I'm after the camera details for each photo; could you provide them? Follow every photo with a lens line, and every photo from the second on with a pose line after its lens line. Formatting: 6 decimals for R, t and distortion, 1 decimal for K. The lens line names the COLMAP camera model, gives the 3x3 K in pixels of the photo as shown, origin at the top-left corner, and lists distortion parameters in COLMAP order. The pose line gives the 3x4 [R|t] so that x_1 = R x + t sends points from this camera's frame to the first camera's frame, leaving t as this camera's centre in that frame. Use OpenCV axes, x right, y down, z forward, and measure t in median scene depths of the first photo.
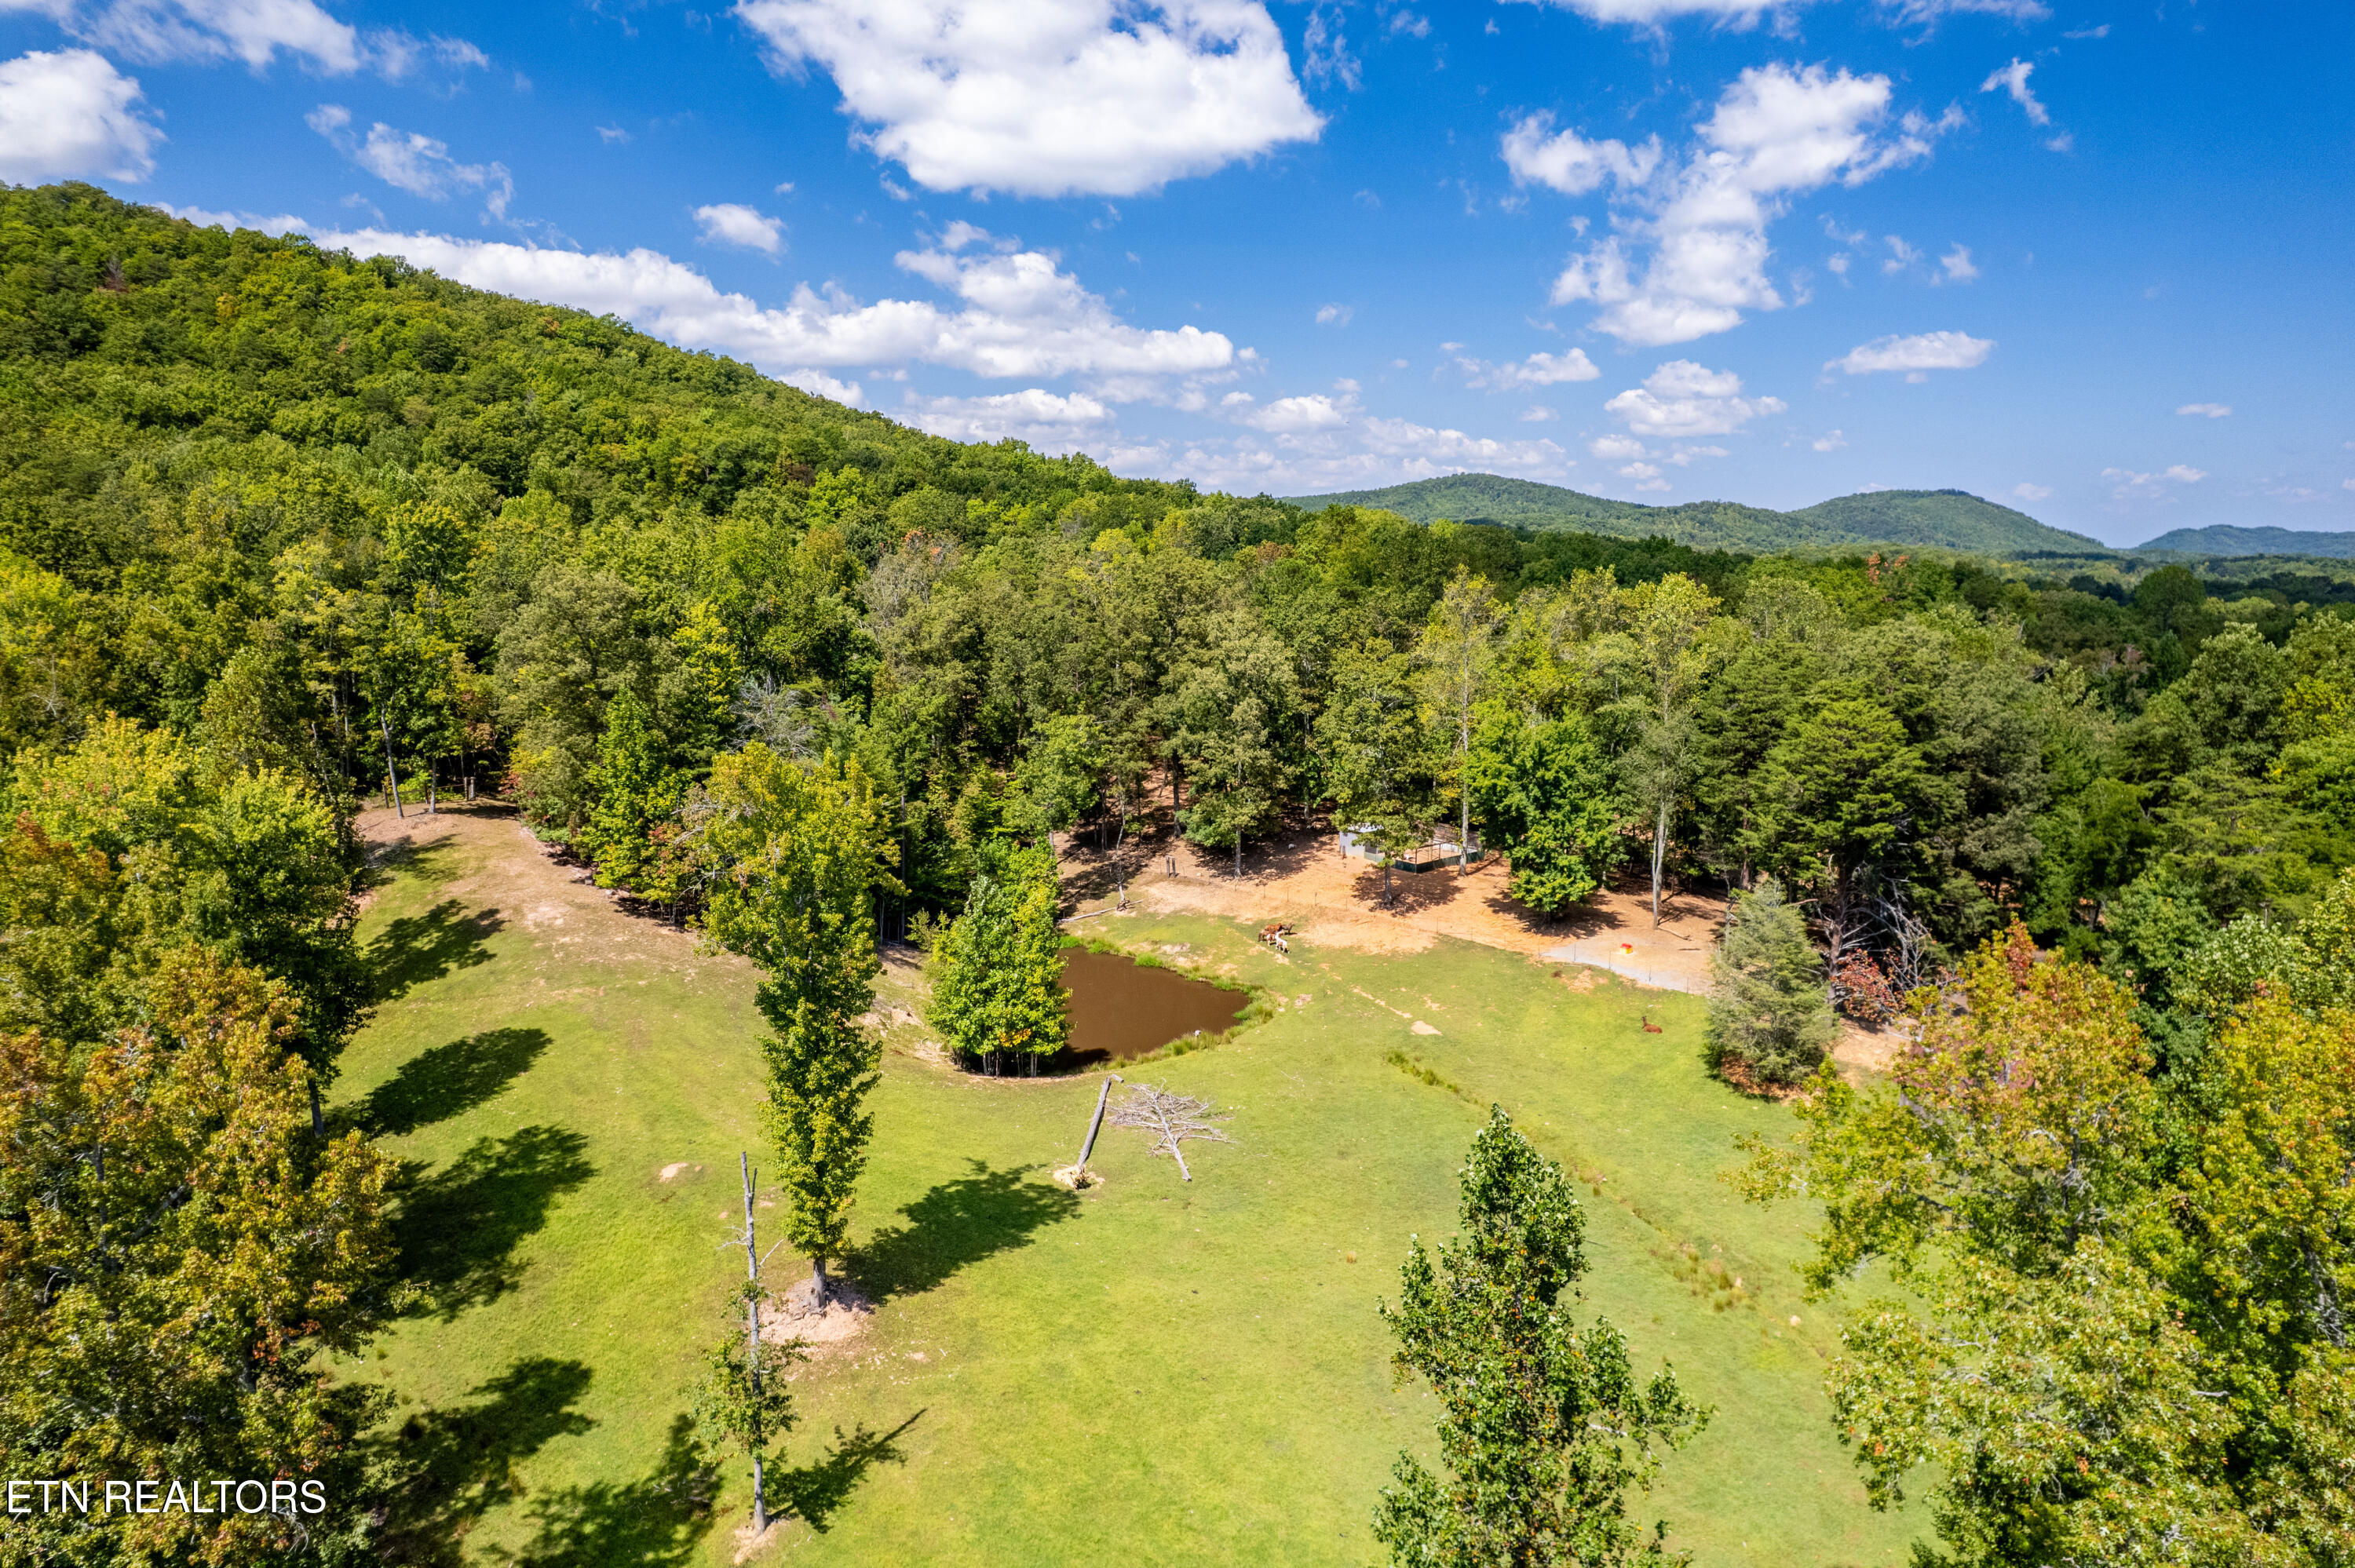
lens RADIAL K [[1449.6, 0, 1190.5], [0, 1449.6, 784.7], [0, 0, 1]] dist [-0.083462, 0.056379]
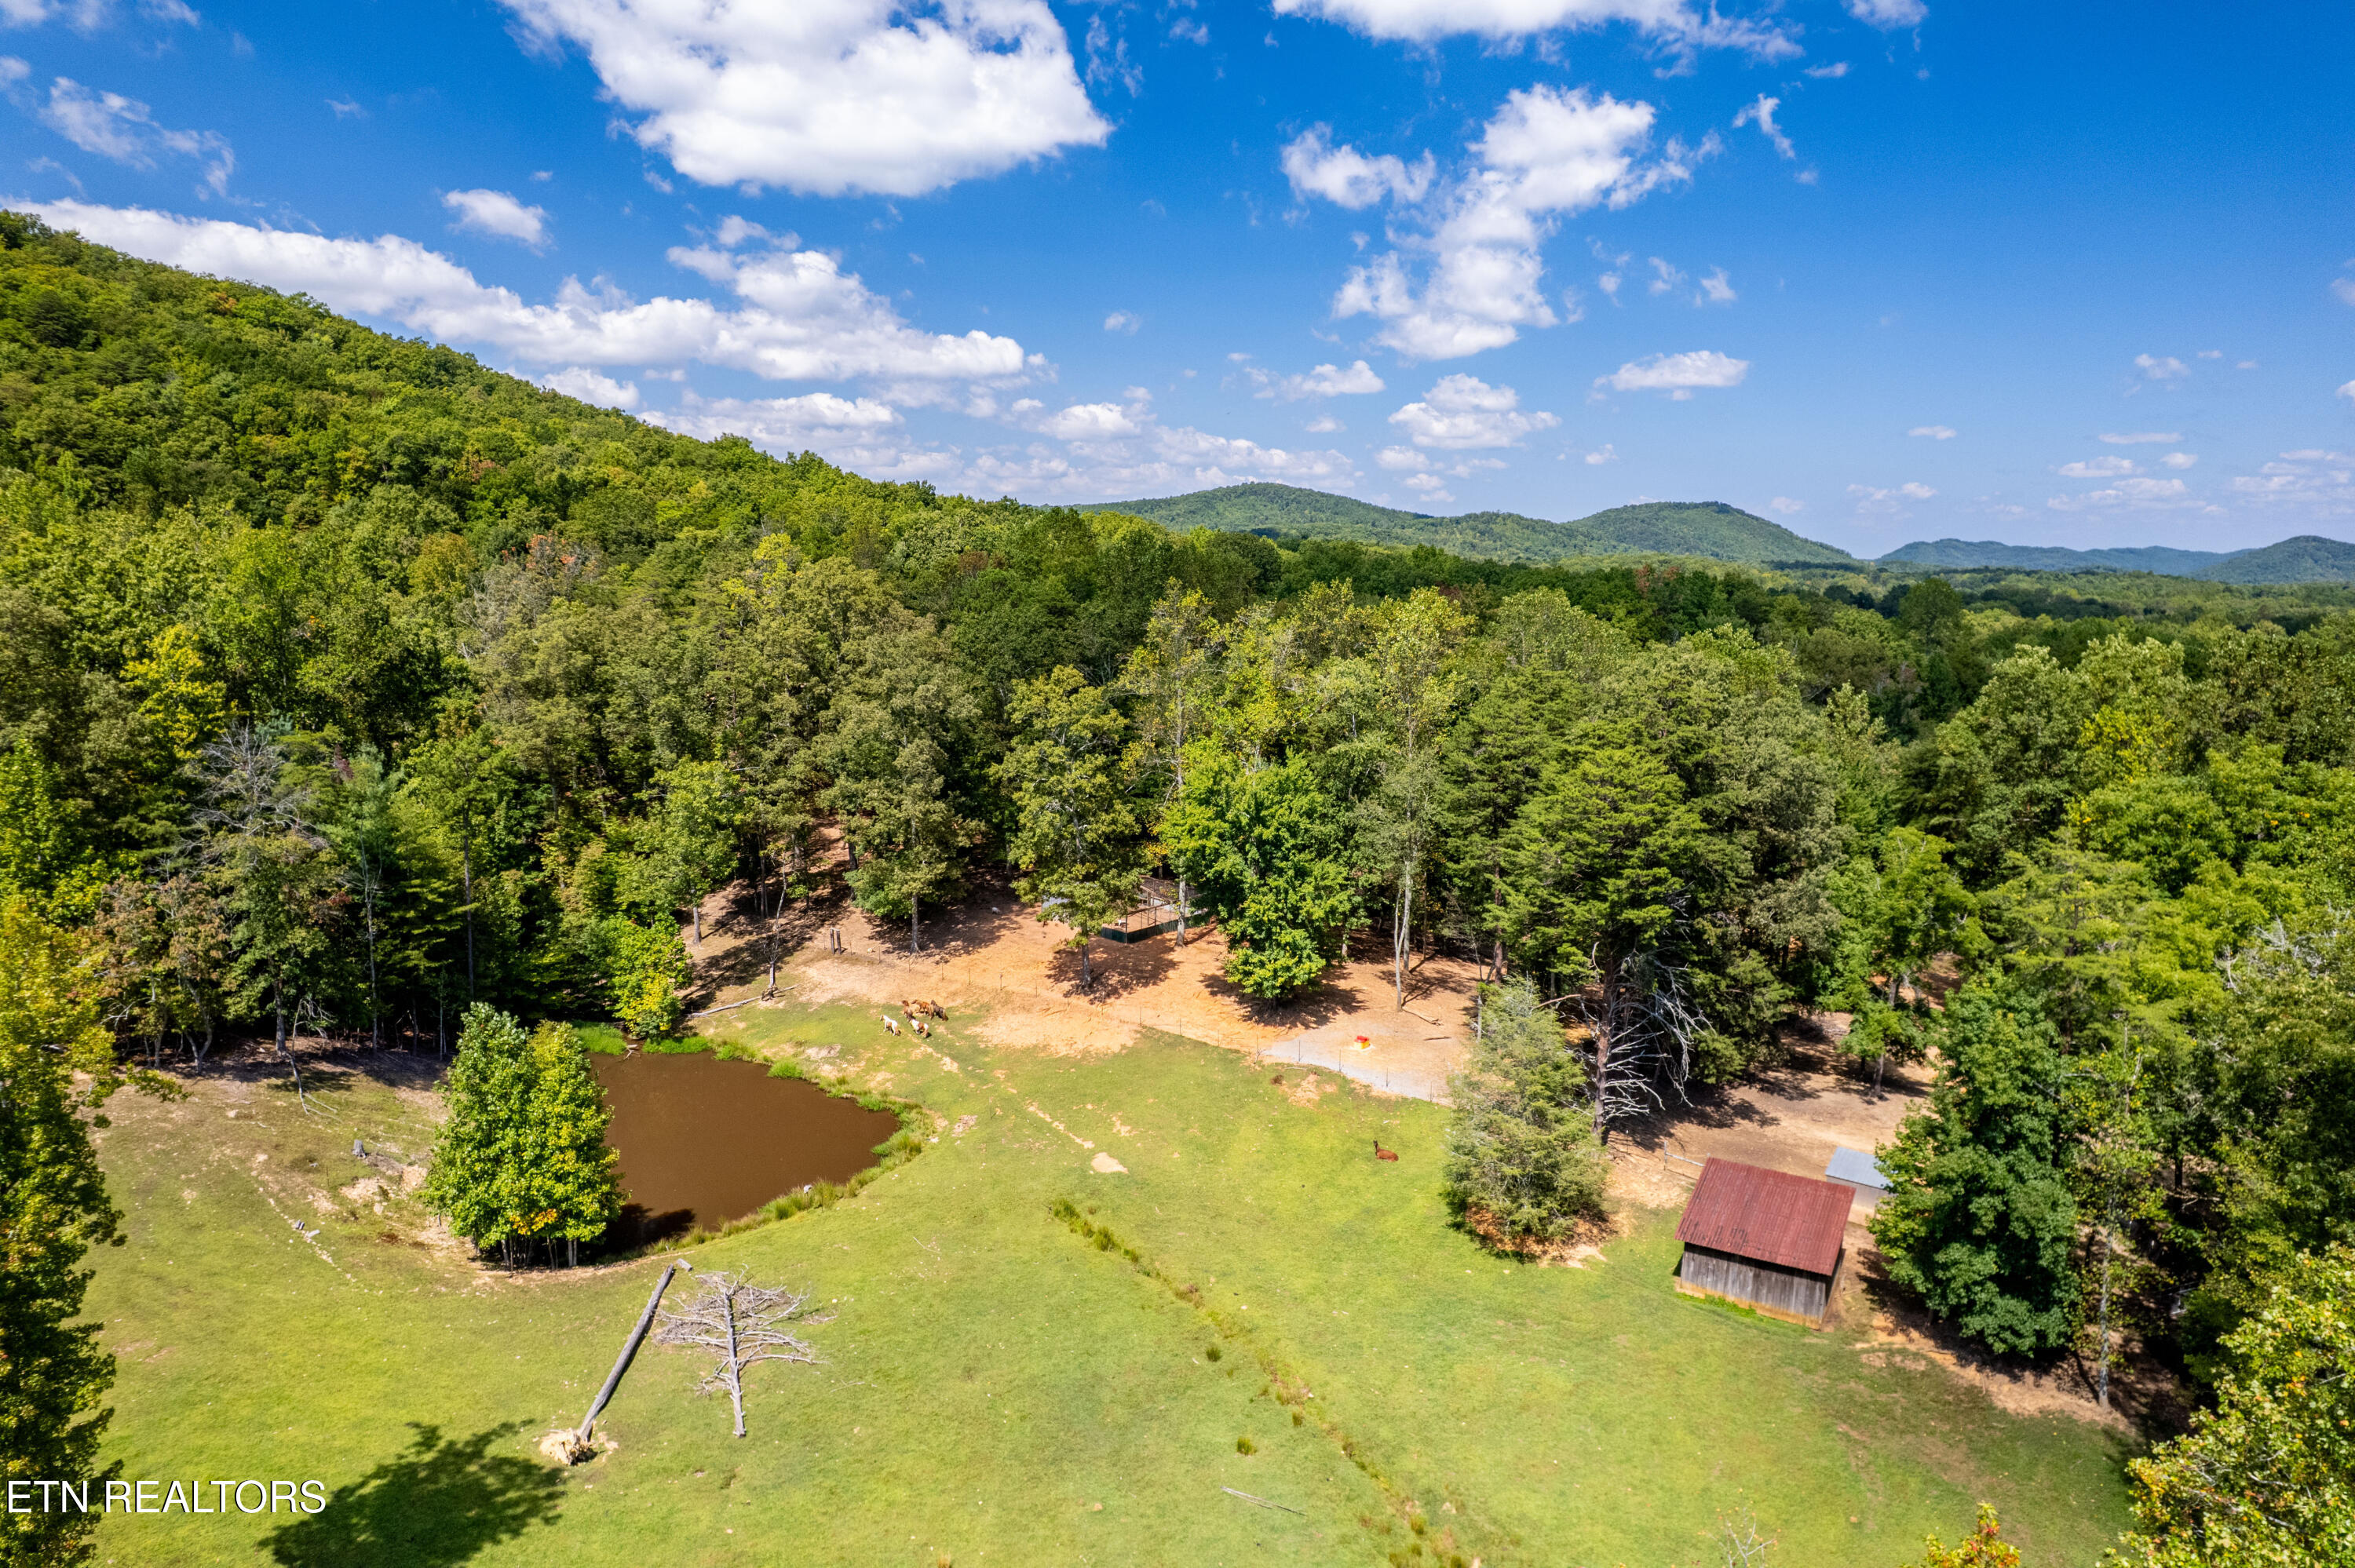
lens RADIAL K [[1449.6, 0, 1190.5], [0, 1449.6, 784.7], [0, 0, 1]] dist [-0.083462, 0.056379]
pose [[0.990247, -0.015264, 0.138483, 0.075847], [0.016028, 0.999862, -0.004408, -0.026567], [-0.138397, 0.006585, 0.990355, 0.155317]]
